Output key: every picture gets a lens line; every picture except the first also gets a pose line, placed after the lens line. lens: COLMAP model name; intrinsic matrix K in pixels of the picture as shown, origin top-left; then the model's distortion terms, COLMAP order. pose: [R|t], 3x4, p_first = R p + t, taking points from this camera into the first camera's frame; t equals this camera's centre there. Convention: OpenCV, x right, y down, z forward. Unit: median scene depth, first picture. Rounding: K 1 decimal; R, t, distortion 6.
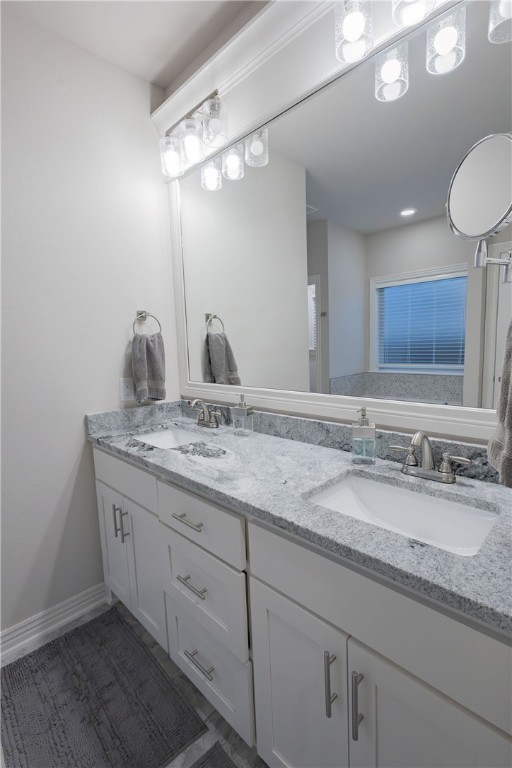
lens RADIAL K [[354.0, 0, 256.0], [0, 354.0, 384.0], [0, 0, 1]] dist [-0.000350, -0.000949]
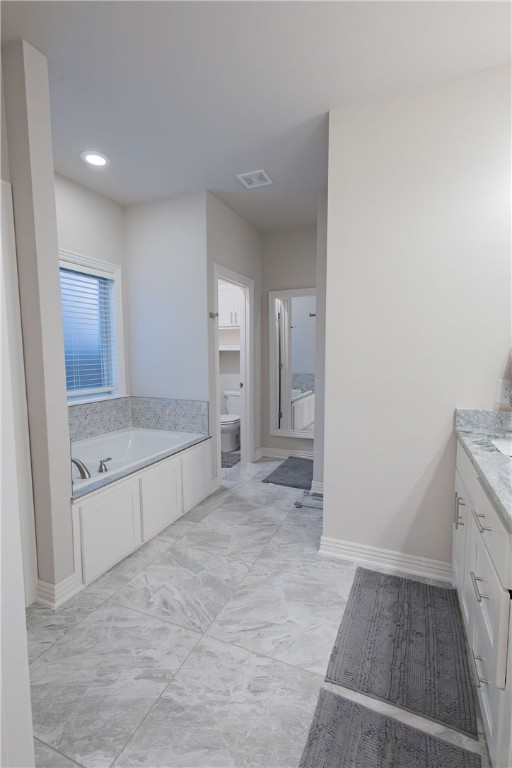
lens RADIAL K [[354.0, 0, 256.0], [0, 354.0, 384.0], [0, 0, 1]] dist [-0.000350, -0.000949]
pose [[0.361082, 0.117094, -0.925153, 0.348207], [-0.112828, 0.990283, 0.081302, -0.009624], [0.925683, 0.075027, 0.370784, -0.005486]]
